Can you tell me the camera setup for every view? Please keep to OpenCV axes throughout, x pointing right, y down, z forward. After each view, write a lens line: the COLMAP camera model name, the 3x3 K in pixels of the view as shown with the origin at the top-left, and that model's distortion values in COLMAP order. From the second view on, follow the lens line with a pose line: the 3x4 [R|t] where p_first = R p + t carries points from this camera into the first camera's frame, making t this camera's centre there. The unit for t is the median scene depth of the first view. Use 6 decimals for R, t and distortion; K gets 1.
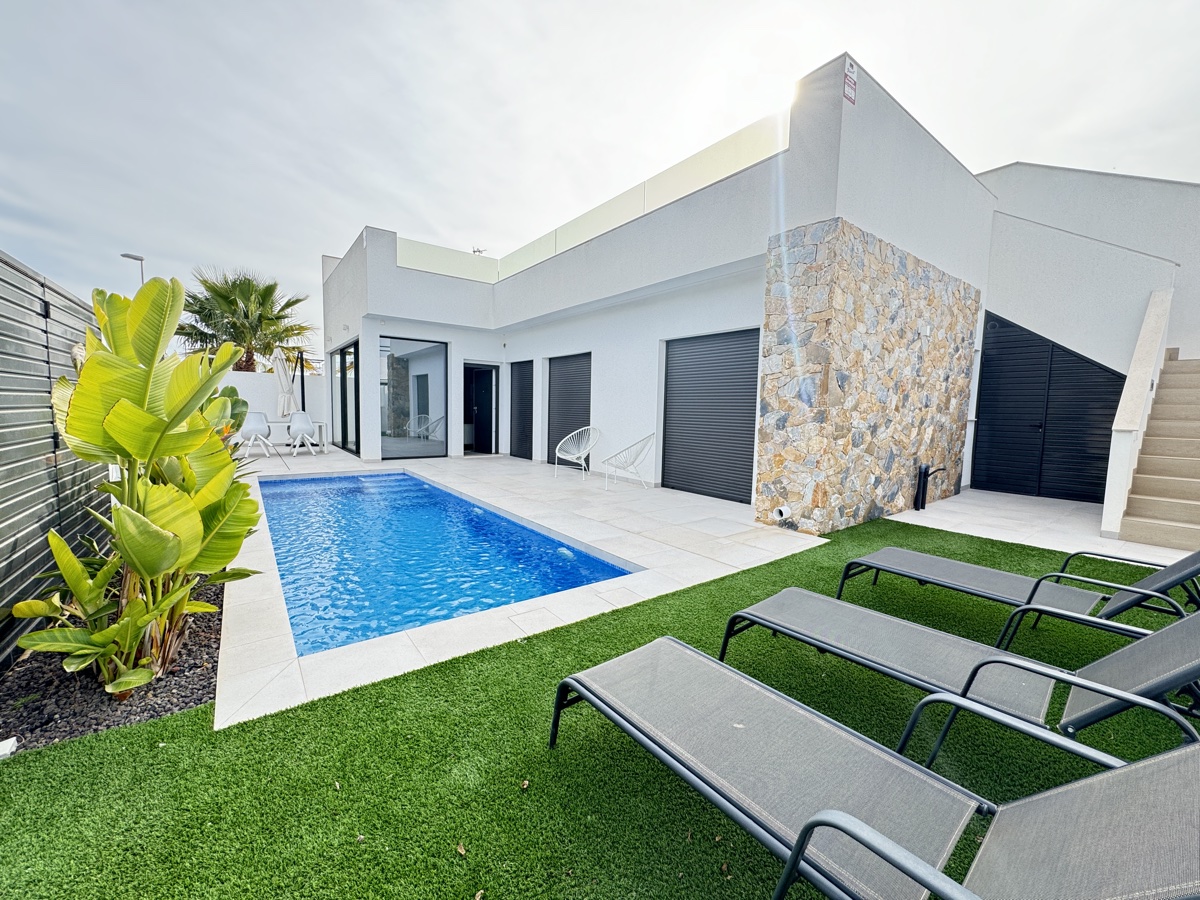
lens RADIAL K [[476.1, 0, 597.2], [0, 476.1, 446.3], [0, 0, 1]] dist [-0.001990, -0.000111]
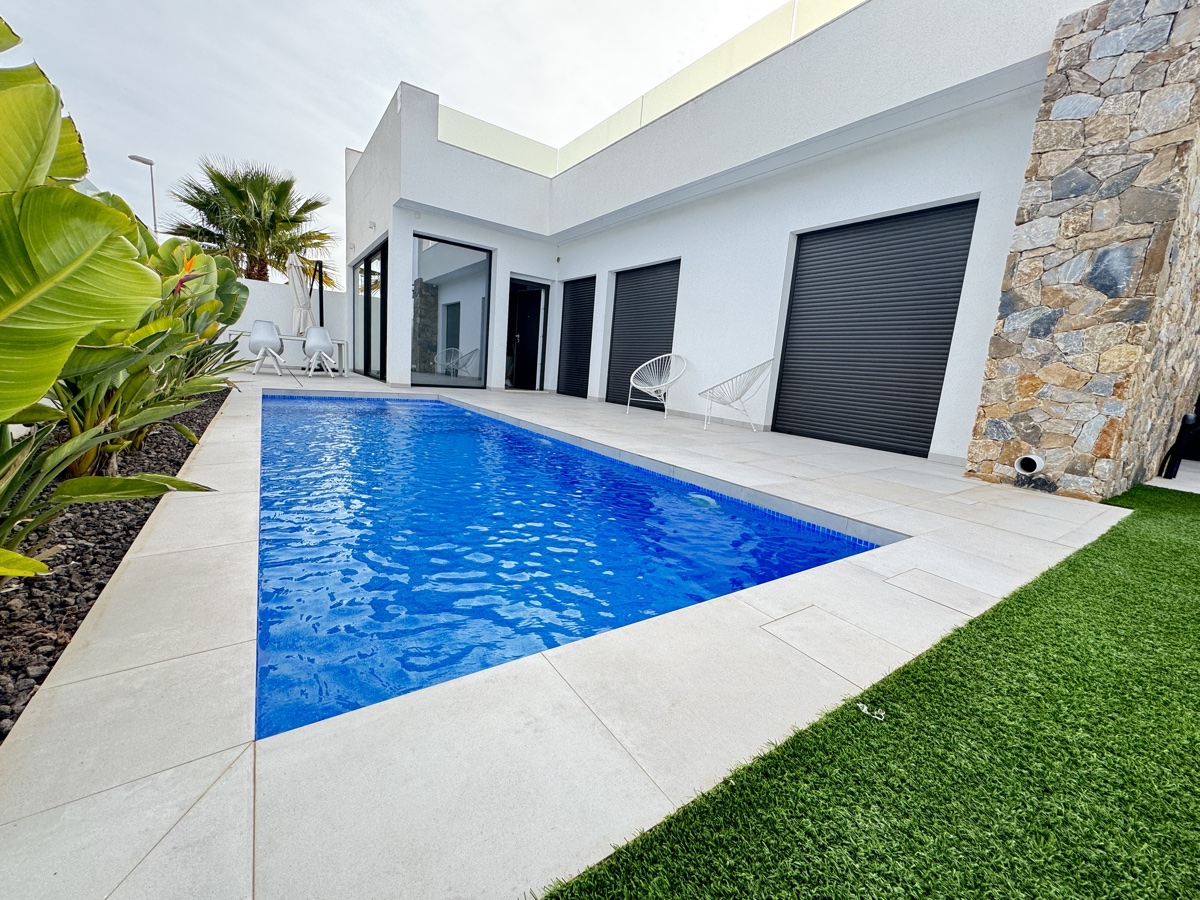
lens RADIAL K [[476.1, 0, 598.2], [0, 476.1, 446.7], [0, 0, 1]] dist [-0.001990, -0.000111]
pose [[0.997686, 0.062292, -0.027233, -0.148717], [-0.059885, 0.994856, 0.081702, 0.077055], [0.032182, -0.079882, 0.996285, 0.260744]]
